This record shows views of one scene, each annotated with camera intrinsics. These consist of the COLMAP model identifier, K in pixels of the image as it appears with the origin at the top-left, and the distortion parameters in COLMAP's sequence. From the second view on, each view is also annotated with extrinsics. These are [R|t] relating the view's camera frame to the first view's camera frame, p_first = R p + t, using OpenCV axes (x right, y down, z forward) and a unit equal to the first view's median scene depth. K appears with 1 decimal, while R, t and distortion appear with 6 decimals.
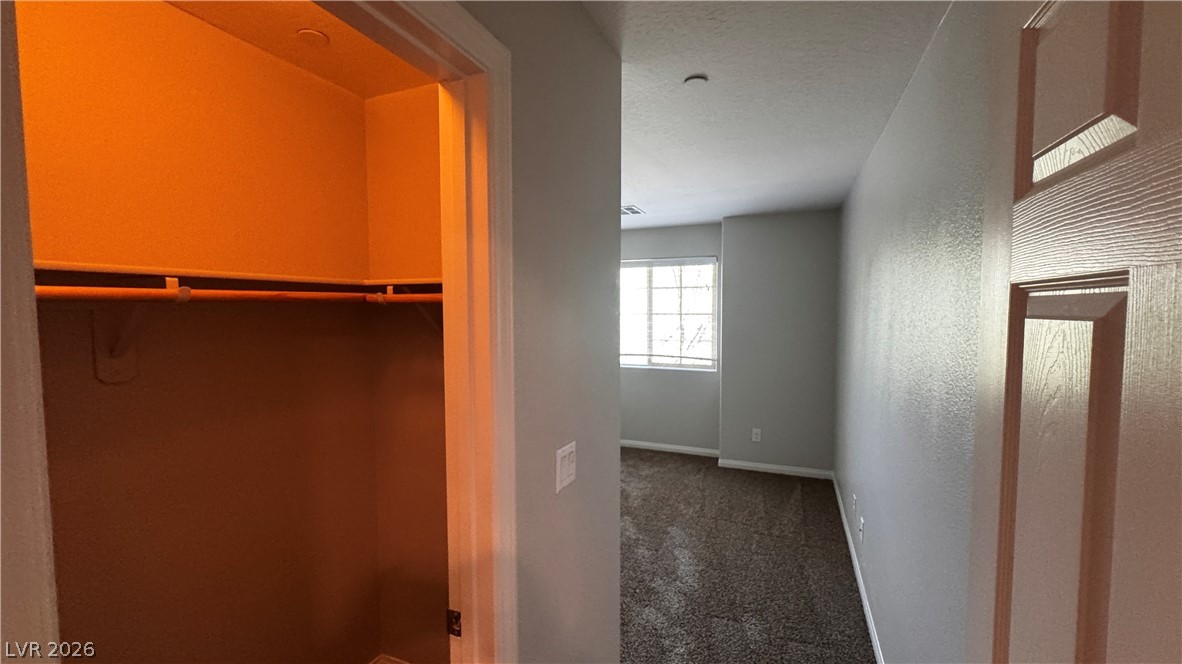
lens RADIAL K [[471.8, 0, 591.7], [0, 471.8, 333.2], [0, 0, 1]] dist [0.000334, 0.000049]
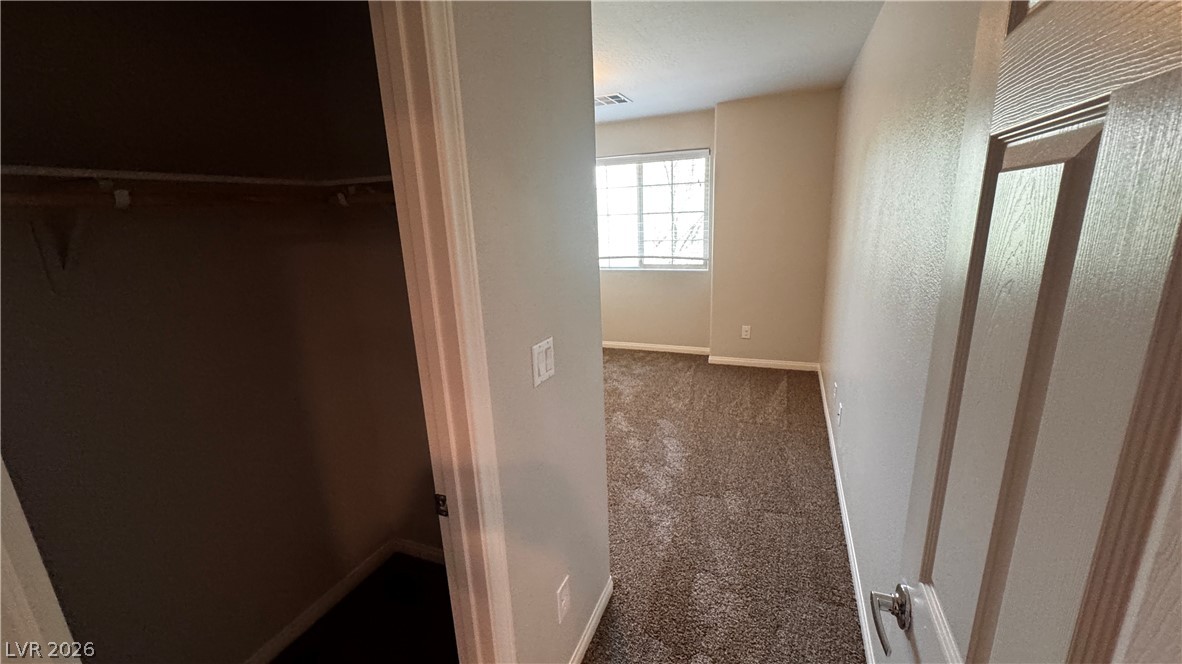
lens RADIAL K [[470.9, 0, 591.0], [0, 470.9, 332.0], [0, 0, 1]] dist [-0.002360, 0.000118]
pose [[0.999292, -0.037606, 0.001417, 0.018205], [0.036627, 0.980544, 0.192854, 0.011008], [-0.008642, -0.192666, 0.981226, 0.007981]]
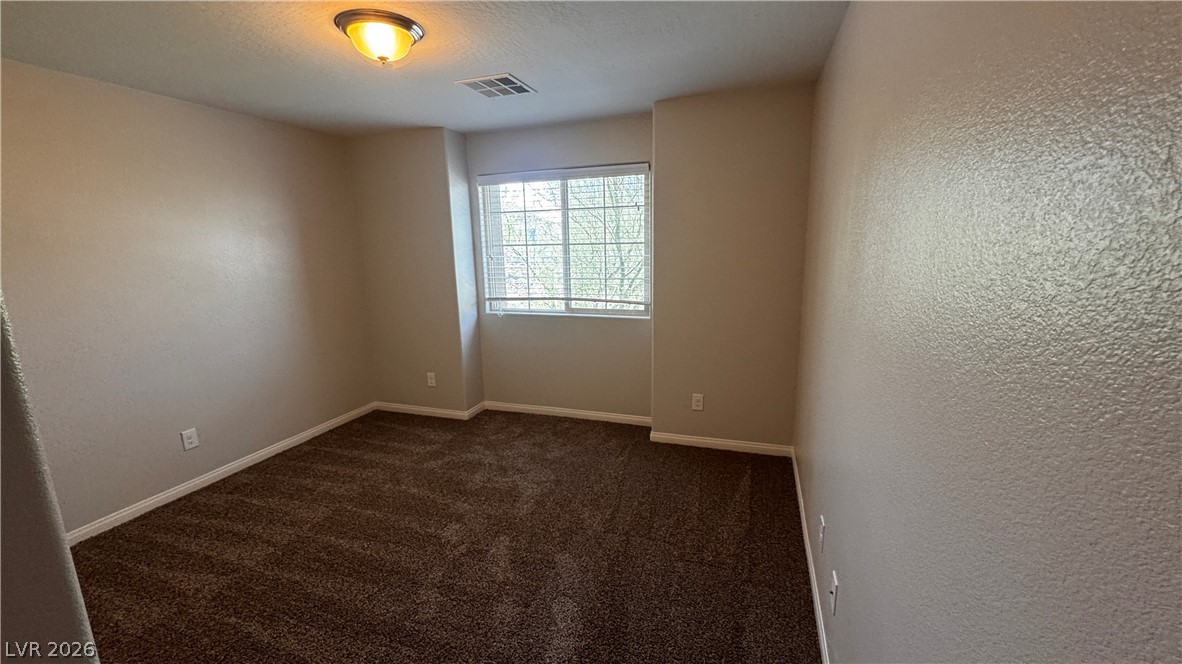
lens RADIAL K [[471.8, 0, 591.7], [0, 471.8, 333.2], [0, 0, 1]] dist [0.000334, 0.000049]
pose [[0.997862, -0.027076, 0.059476, 0.184433], [0.018757, 0.990501, 0.136220, -0.003294], [-0.062599, -0.134814, 0.988892, 0.364996]]
